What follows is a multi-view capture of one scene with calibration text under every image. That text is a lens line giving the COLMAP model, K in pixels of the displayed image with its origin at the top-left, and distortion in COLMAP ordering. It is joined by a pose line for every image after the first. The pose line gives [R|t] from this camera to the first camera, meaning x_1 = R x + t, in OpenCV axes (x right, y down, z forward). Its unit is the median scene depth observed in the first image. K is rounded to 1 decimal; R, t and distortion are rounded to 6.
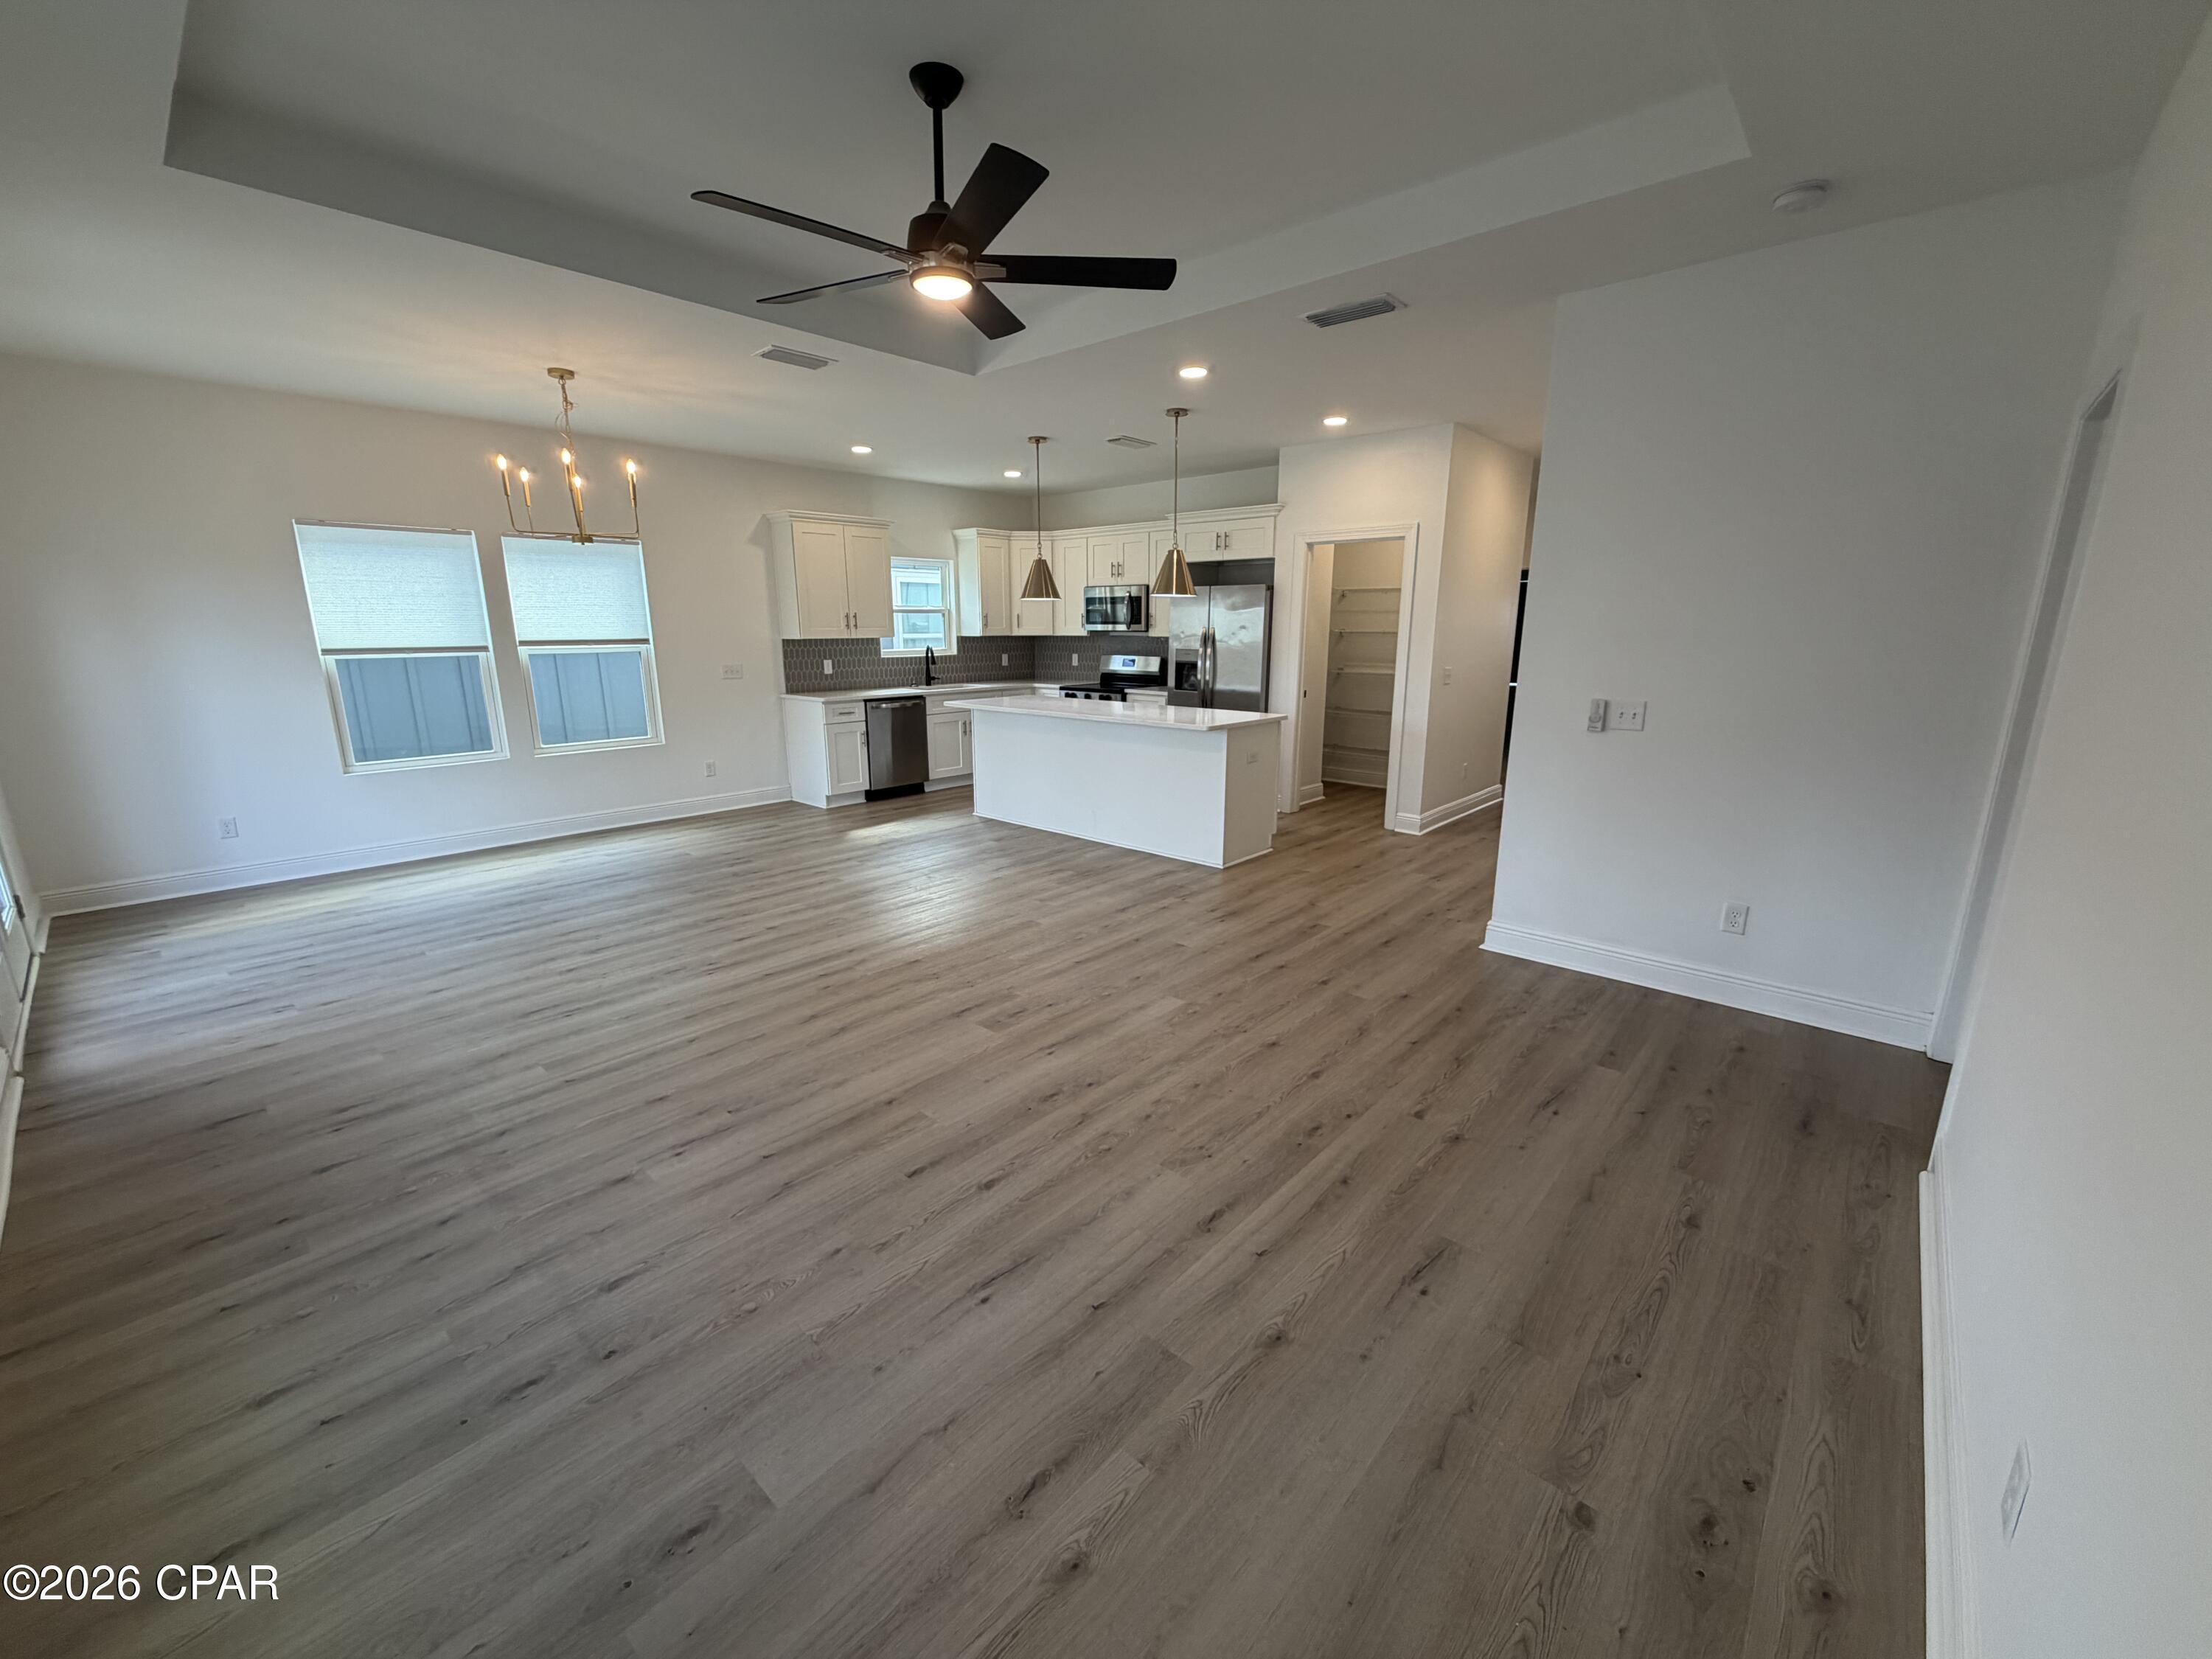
lens RADIAL K [[884.0, 0, 1100.3], [0, 884.0, 827.7], [0, 0, 1]] dist [-0.000422, 0.000064]
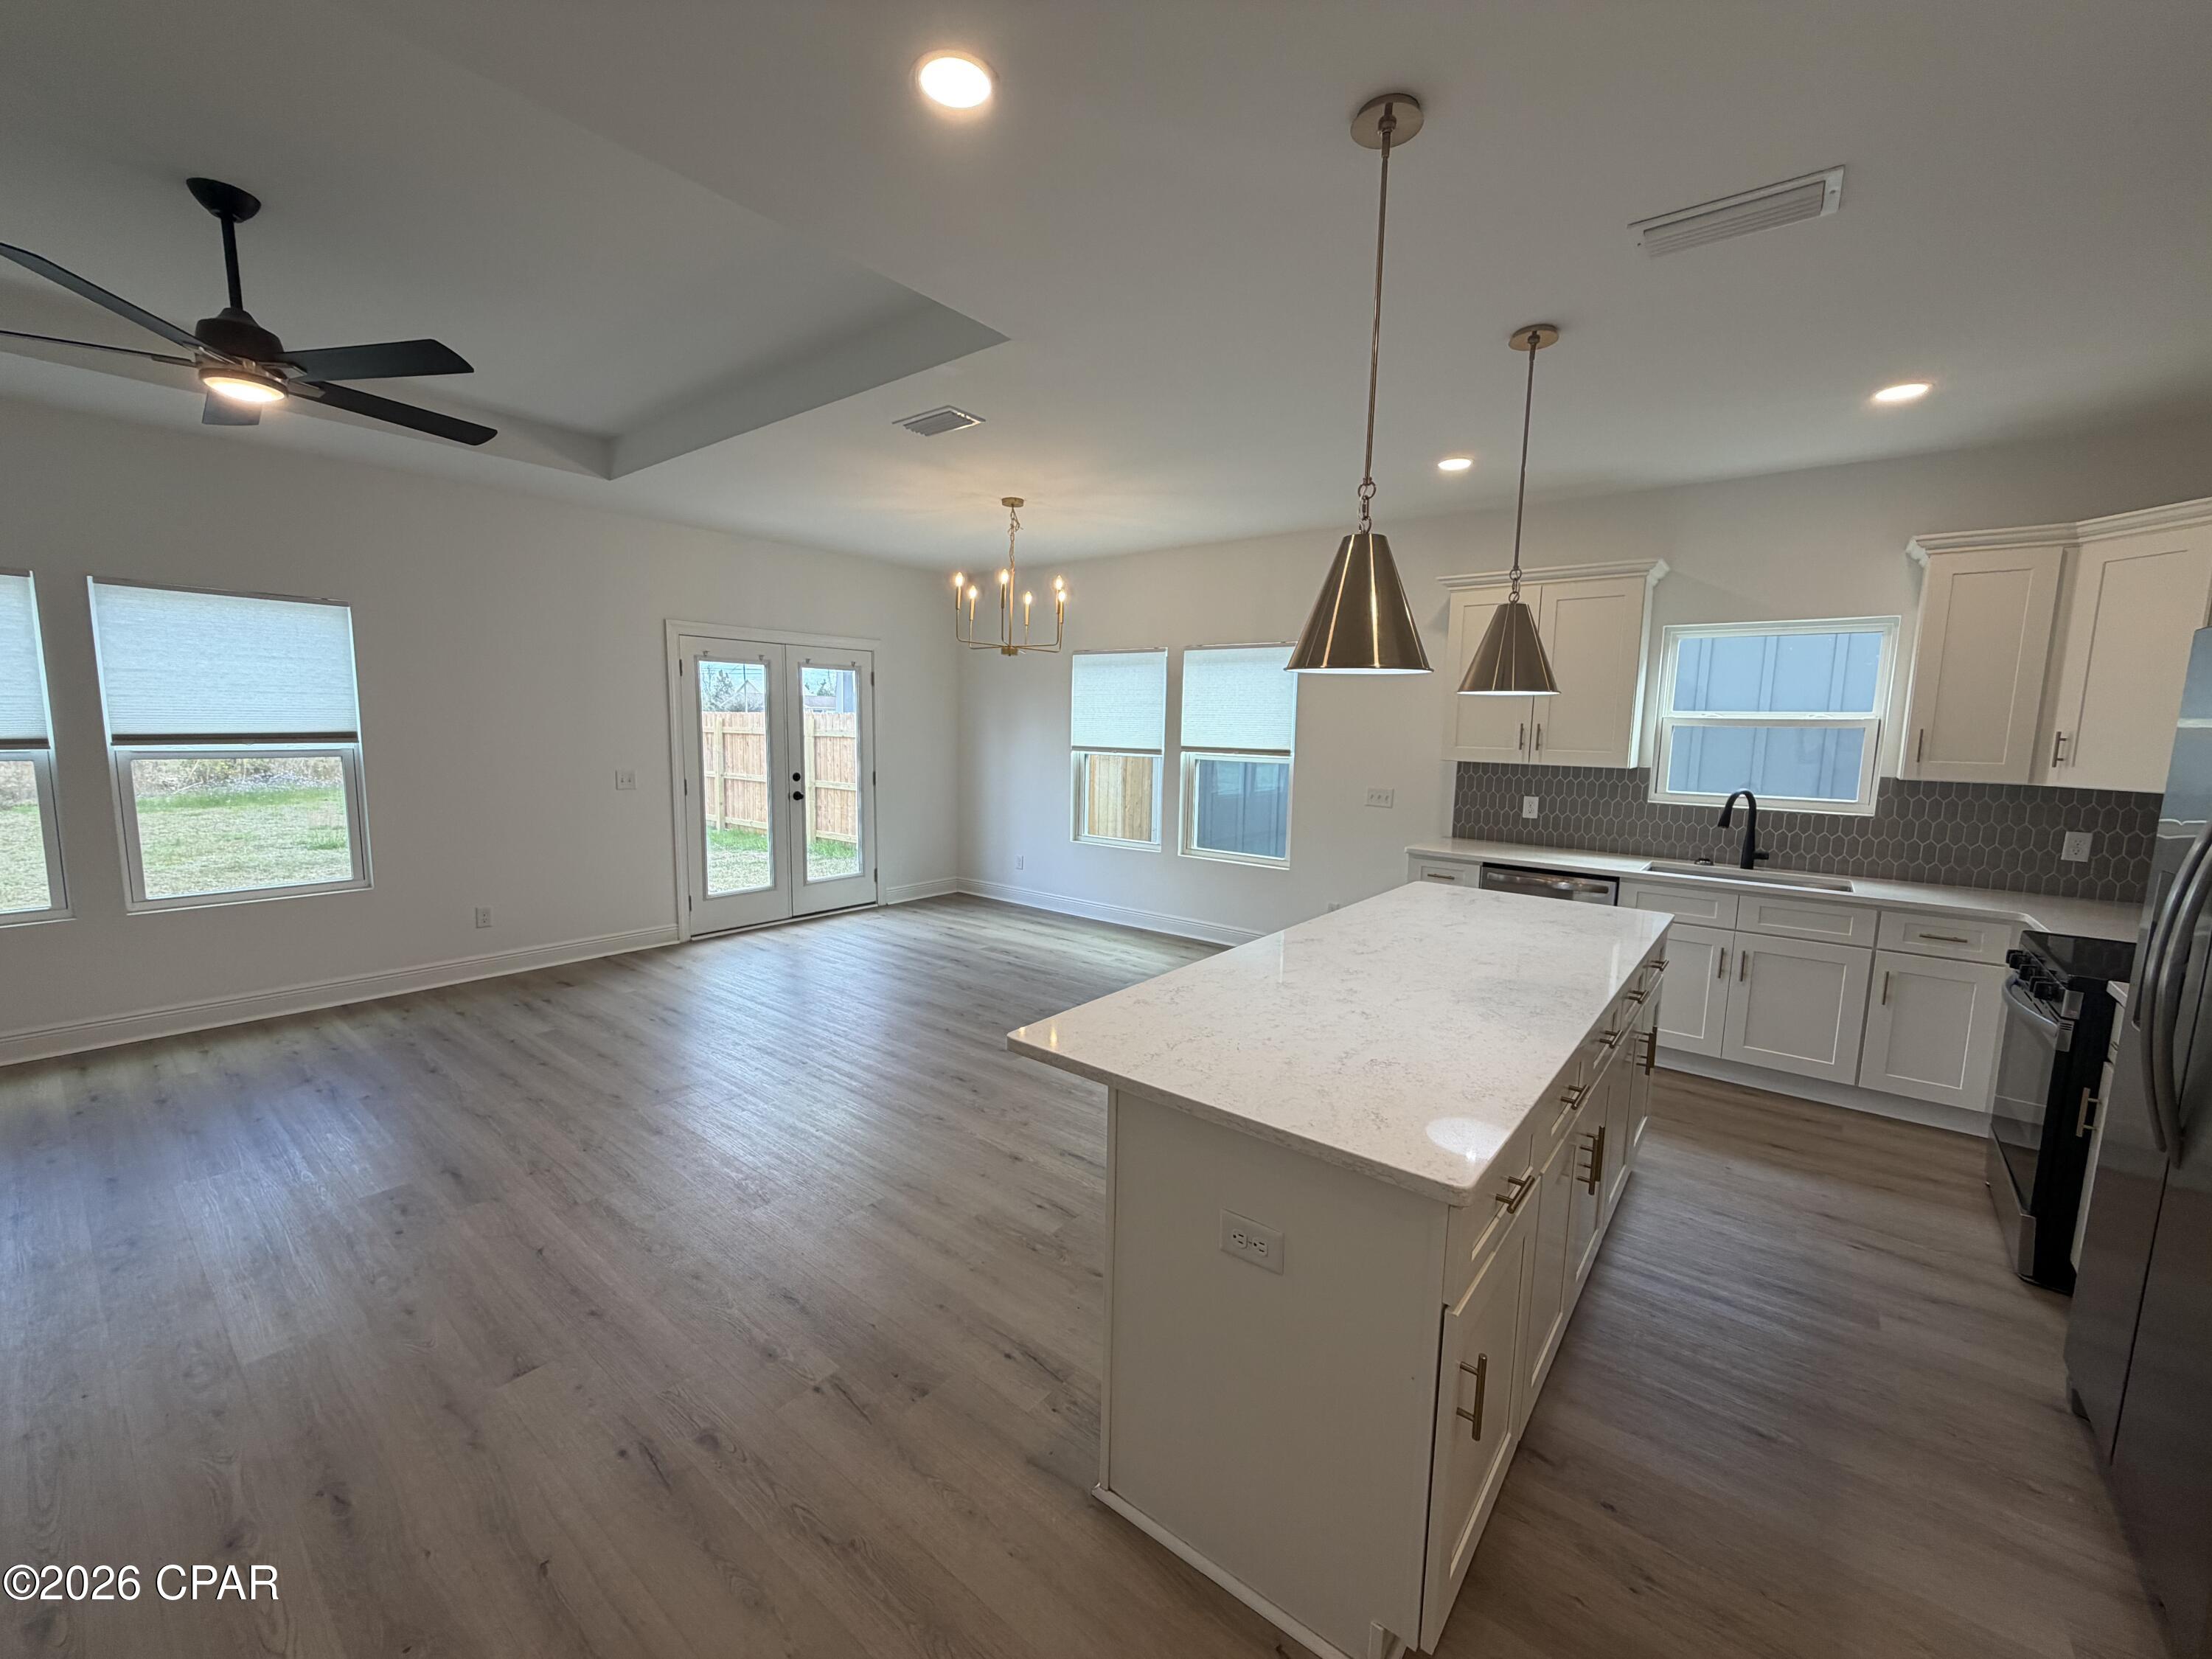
lens RADIAL K [[884.0, 0, 1100.3], [0, 884.0, 827.7], [0, 0, 1]] dist [-0.000422, 0.000064]
pose [[0.056688, 0.121008, -0.991032, 0.437540], [-0.245591, 0.963818, 0.103637, -0.226321], [0.967715, 0.237514, 0.084355, 0.934734]]
